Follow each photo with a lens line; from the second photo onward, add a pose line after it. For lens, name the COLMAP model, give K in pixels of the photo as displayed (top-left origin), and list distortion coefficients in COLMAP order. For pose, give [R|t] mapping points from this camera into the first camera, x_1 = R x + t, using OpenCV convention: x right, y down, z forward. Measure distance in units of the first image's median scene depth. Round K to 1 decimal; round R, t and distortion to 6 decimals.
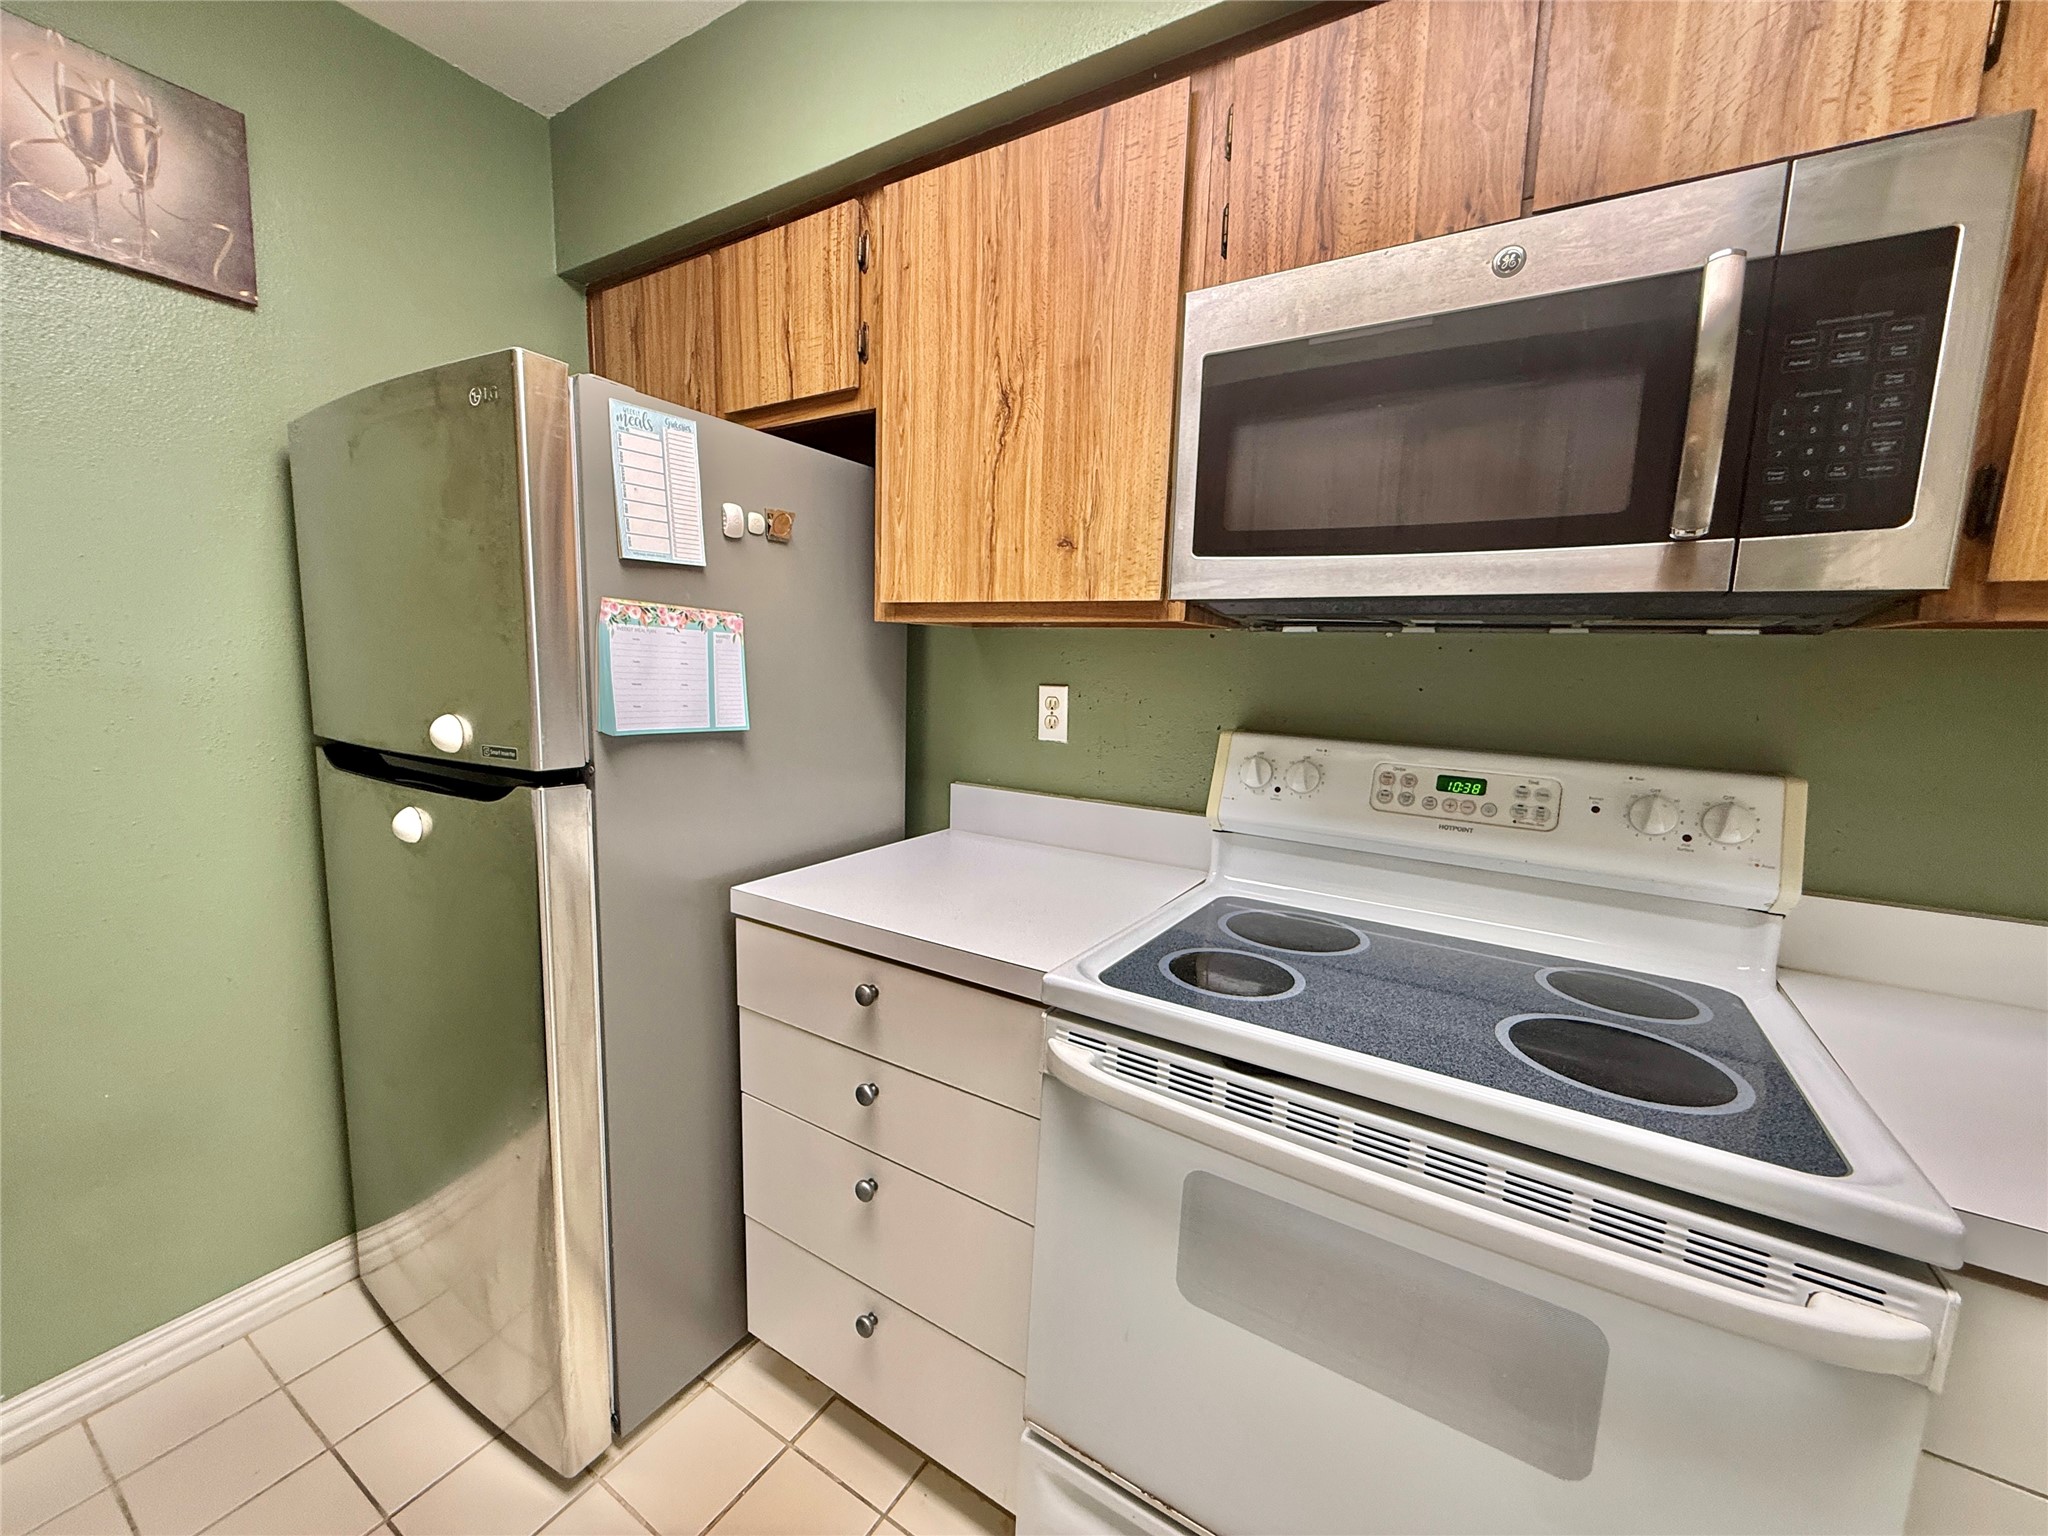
lens RADIAL K [[816.4, 0, 1044.2], [0, 816.4, 769.3], [0, 0, 1]] dist [-0.005670, 0.001029]
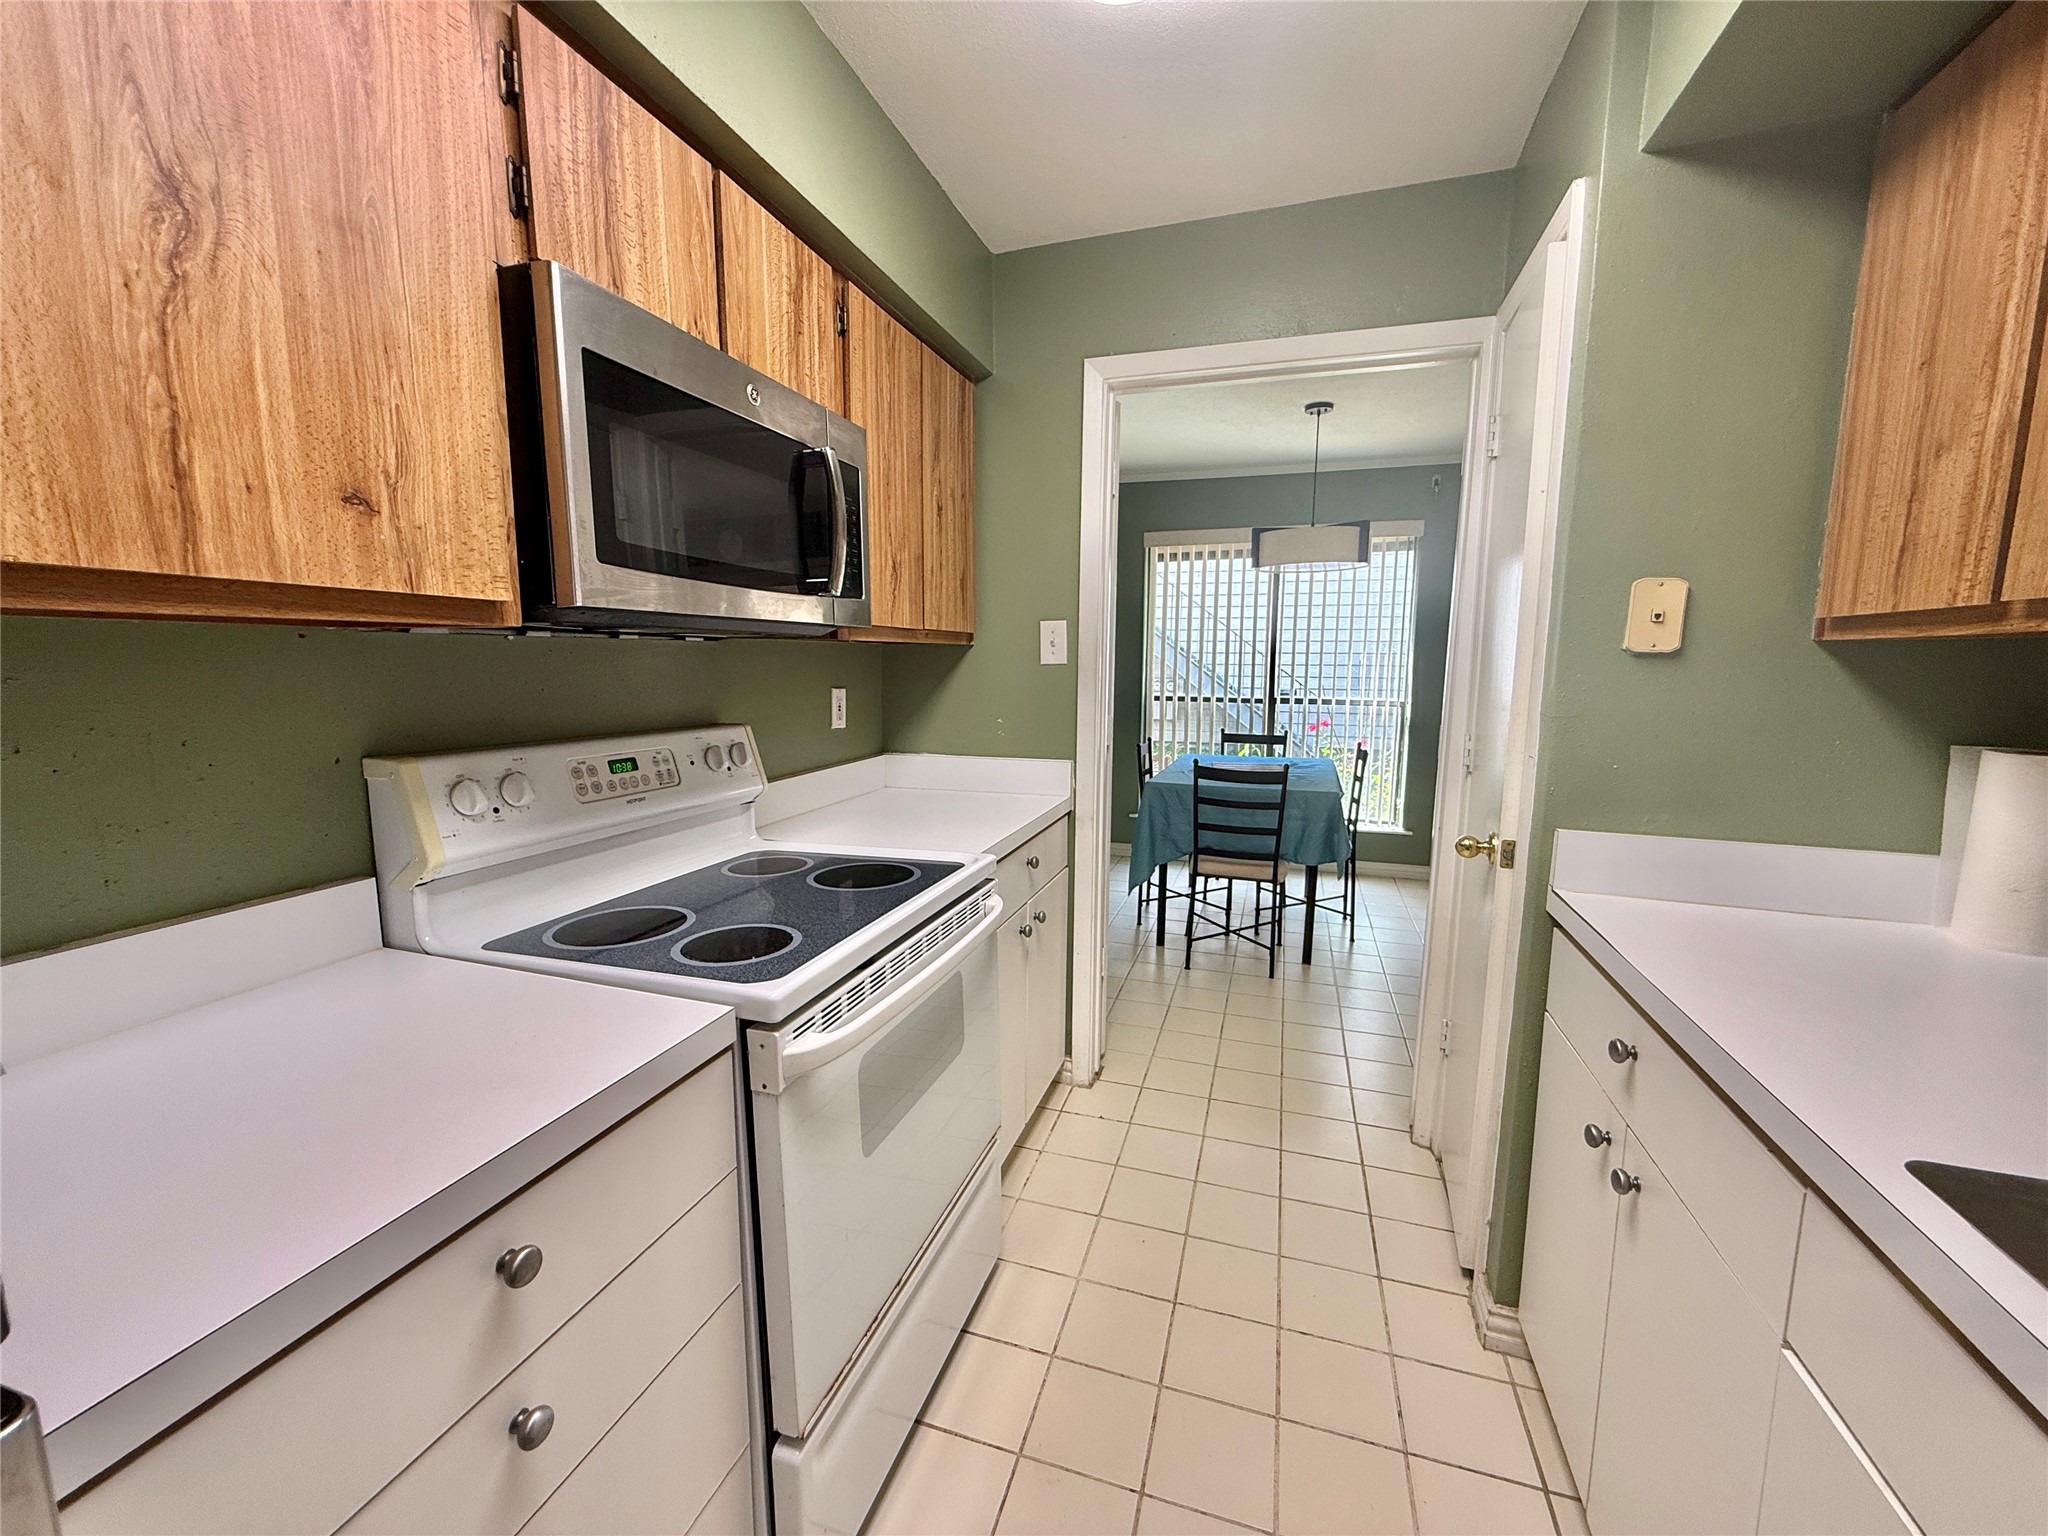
lens RADIAL K [[816.4, 0, 1018.8], [0, 816.4, 762.2], [0, 0, 1]] dist [-0.005670, 0.001029]
pose [[-0.224533, -0.151563, 0.962608, -0.758694], [0.115246, 0.976768, 0.180674, -0.132920], [-0.967628, 0.151504, -0.201849, 0.668409]]
